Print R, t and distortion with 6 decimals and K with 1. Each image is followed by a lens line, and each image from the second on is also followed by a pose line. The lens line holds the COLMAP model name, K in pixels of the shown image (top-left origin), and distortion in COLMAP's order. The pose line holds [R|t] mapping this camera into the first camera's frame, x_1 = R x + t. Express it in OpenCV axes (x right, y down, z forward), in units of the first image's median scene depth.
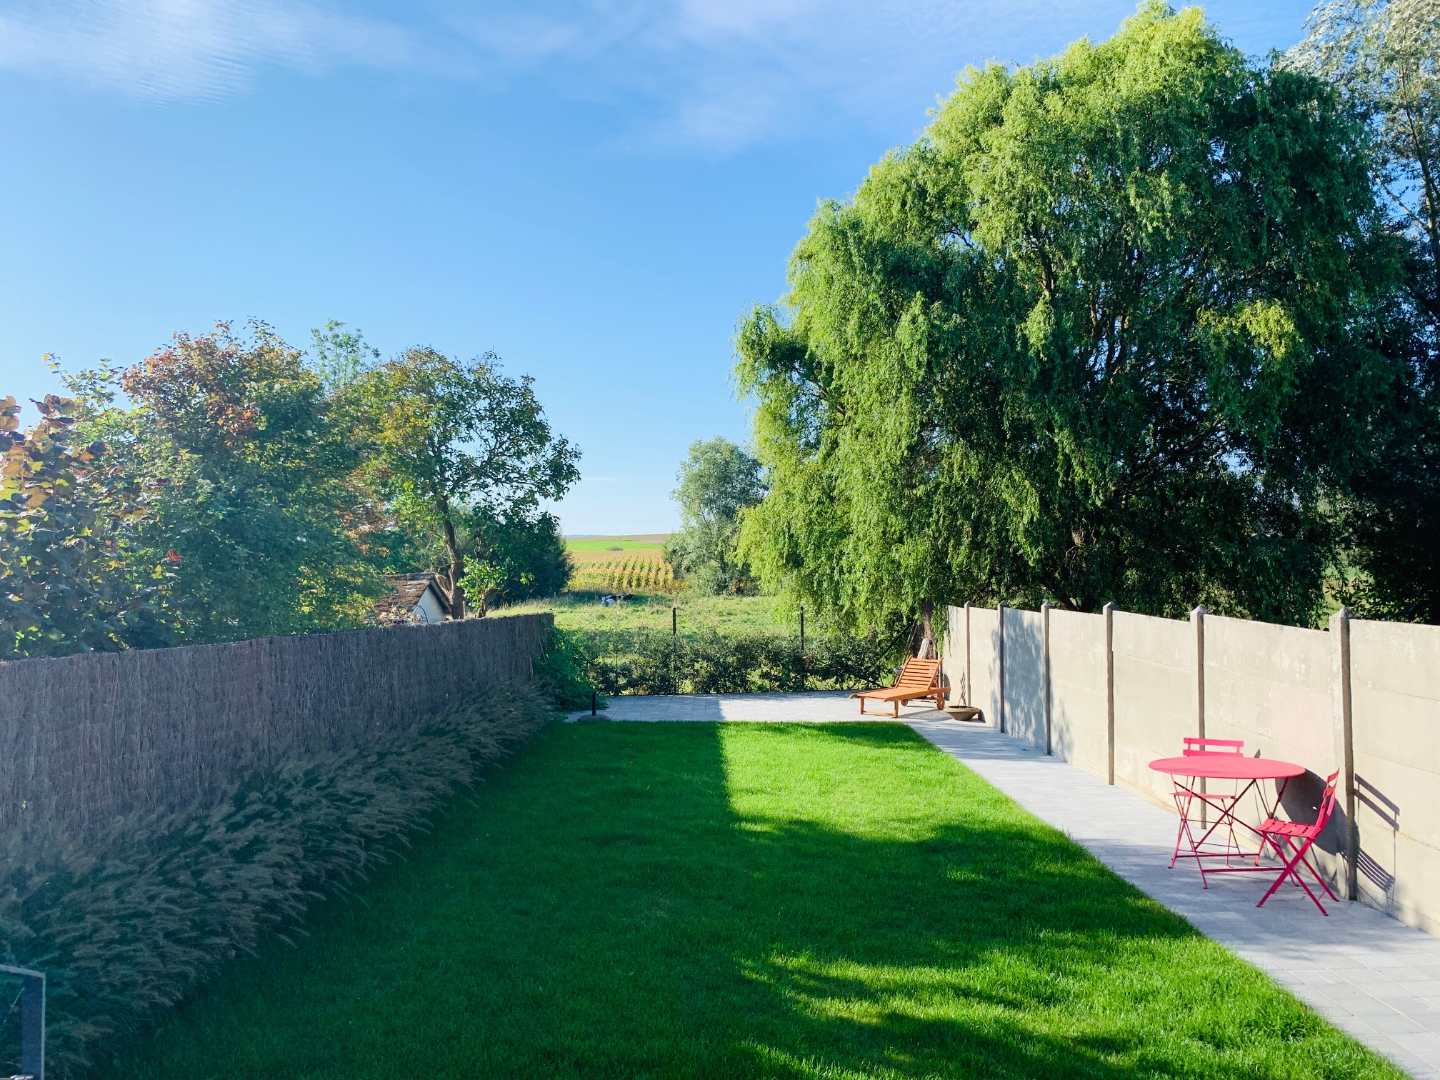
lens RADIAL K [[1090.0, 0, 710.9], [0, 1090.0, 542.1], [0, 0, 1]] dist [0.061814, -0.072483]
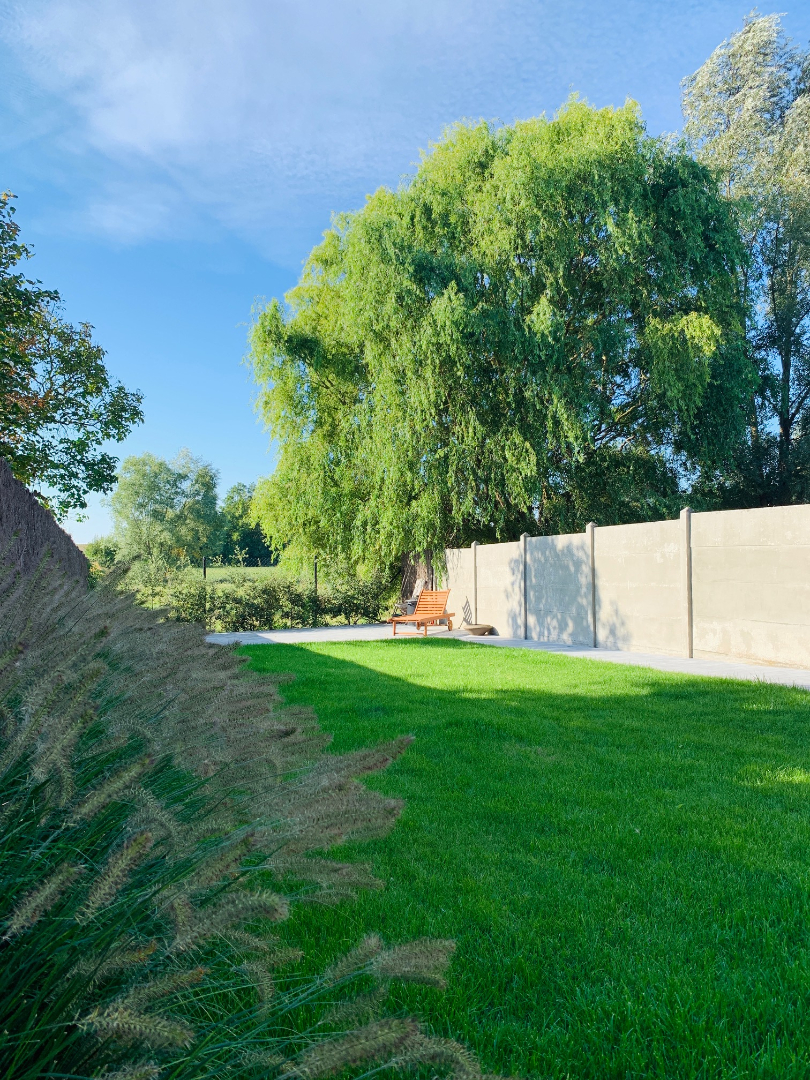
lens RADIAL K [[817.5, 0, 413.7], [0, 817.5, 538.0], [0, 0, 1]] dist [0.061814, -0.072483]
pose [[0.938222, 0.009309, 0.345908, -0.136855], [-0.003133, 0.999826, -0.018409, 0.061733], [-0.346019, 0.016188, 0.938088, 0.149366]]
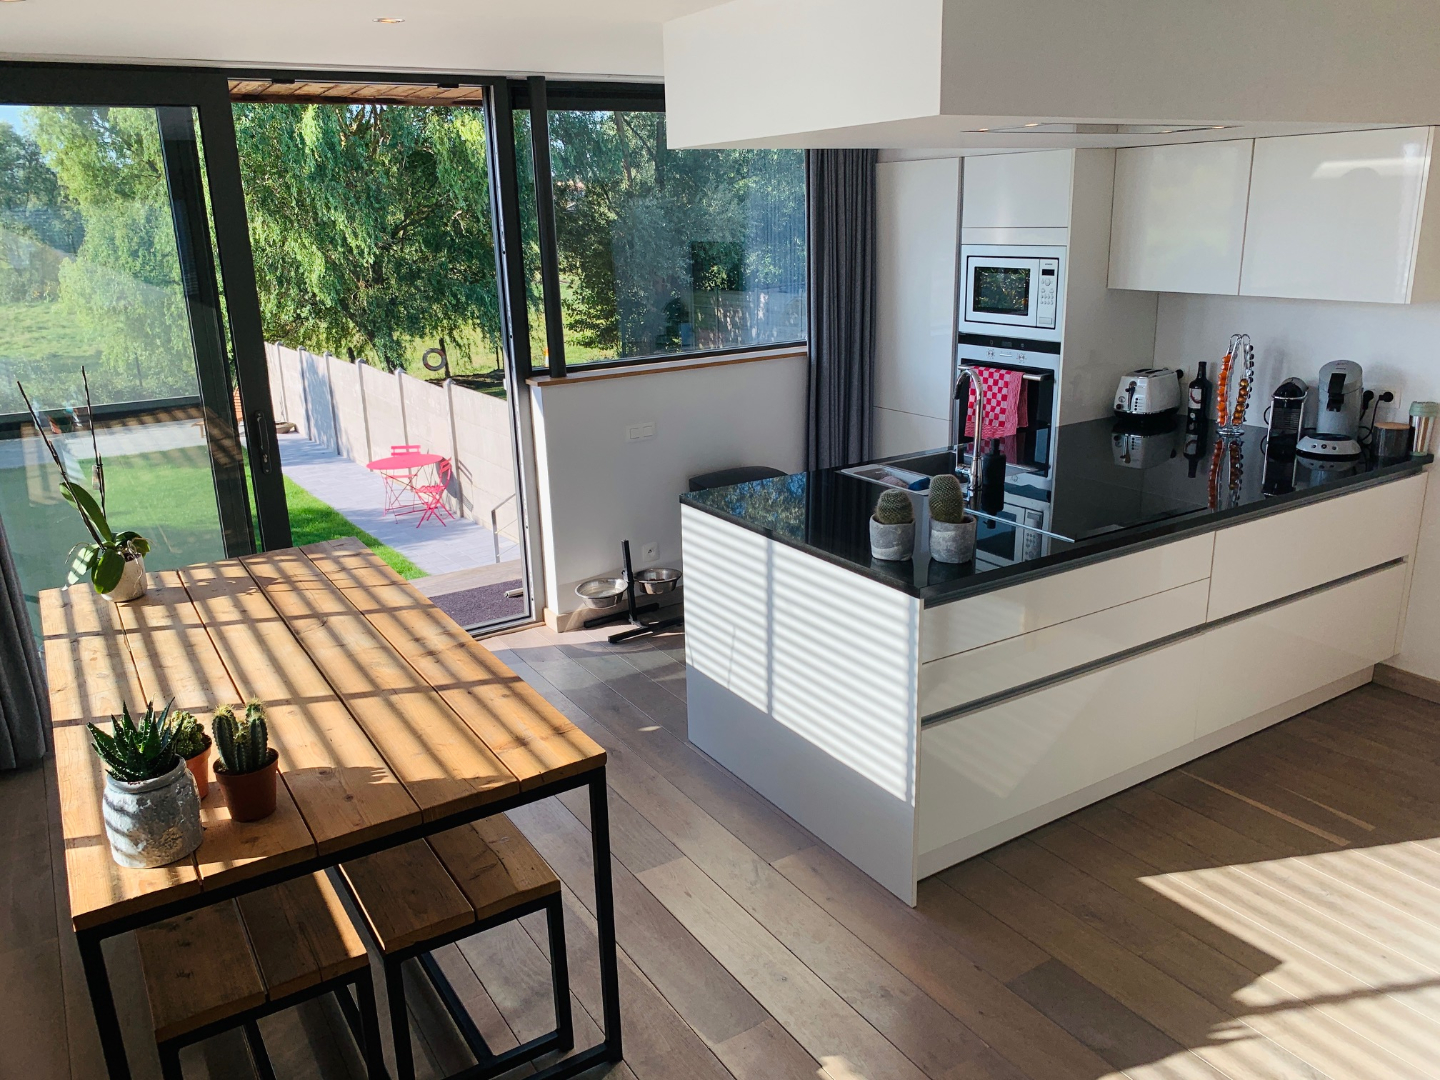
lens RADIAL K [[1090.0, 0, 705.5], [0, 1090.0, 531.8], [0, 0, 1]] dist [0.061814, -0.072483]
pose [[0.844005, -0.159892, 0.511947, -0.037650], [0.008122, 0.958230, 0.285885, -0.088714], [-0.536273, -0.237131, 0.810049, -0.345380]]
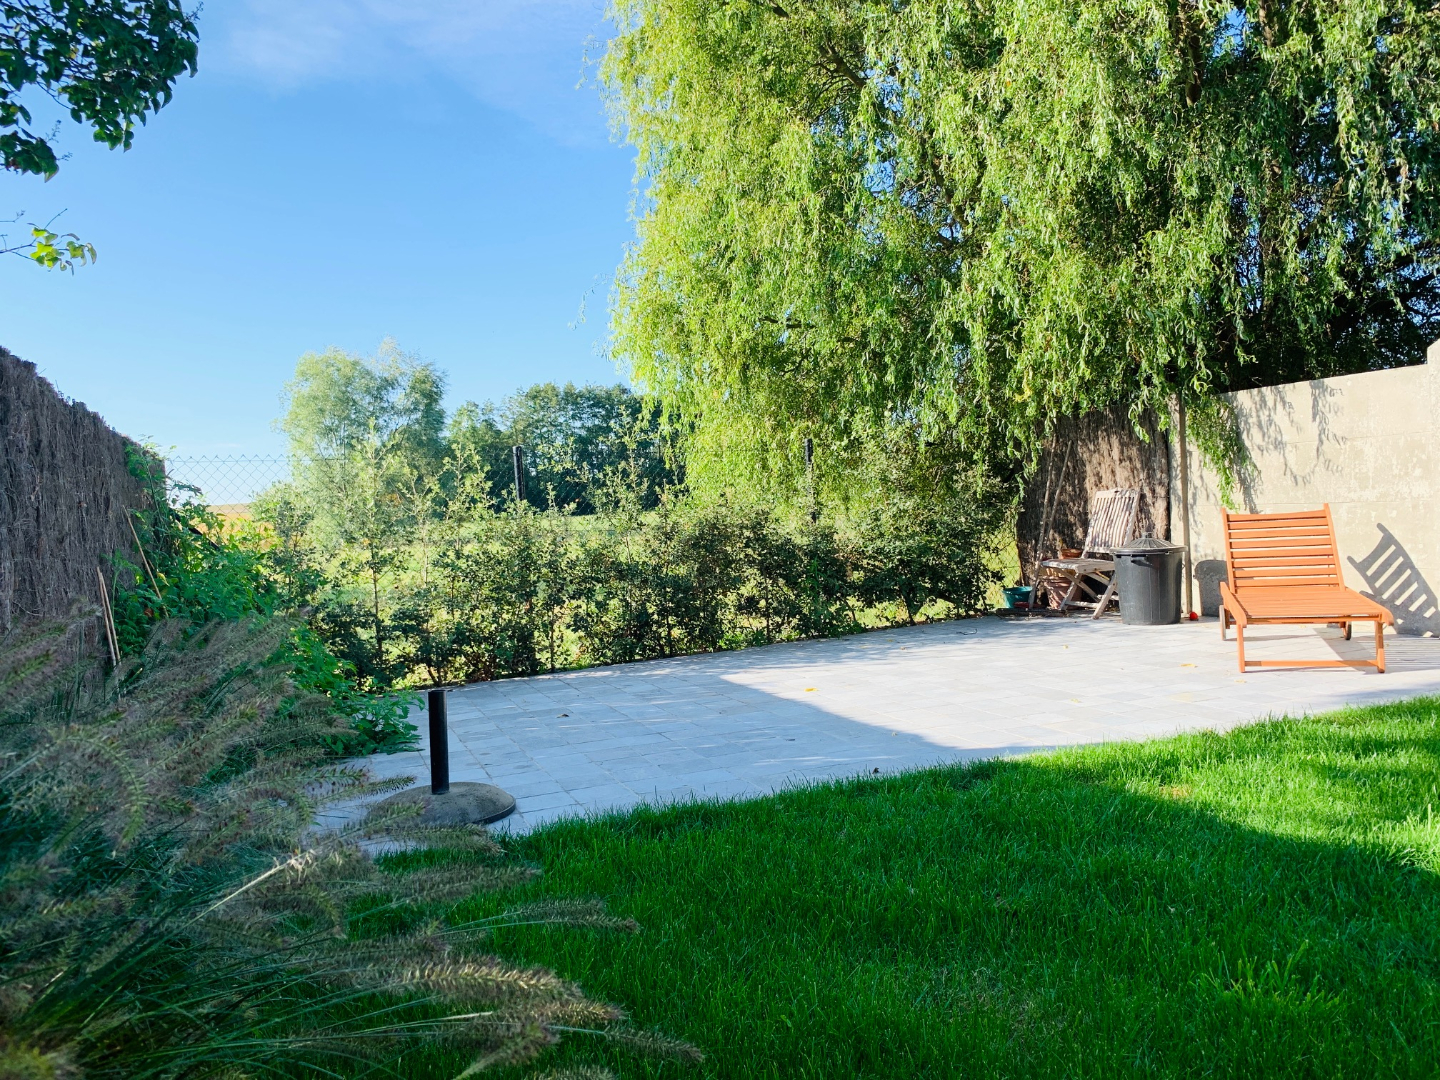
lens RADIAL K [[1090.0, 0, 710.5], [0, 1090.0, 537.8], [0, 0, 1]] dist [0.061814, -0.072483]
pose [[0.933788, -0.051319, 0.354127, -0.118374], [0.040220, 0.998444, 0.038637, 0.088325], [-0.355559, -0.021836, 0.934399, 0.684969]]
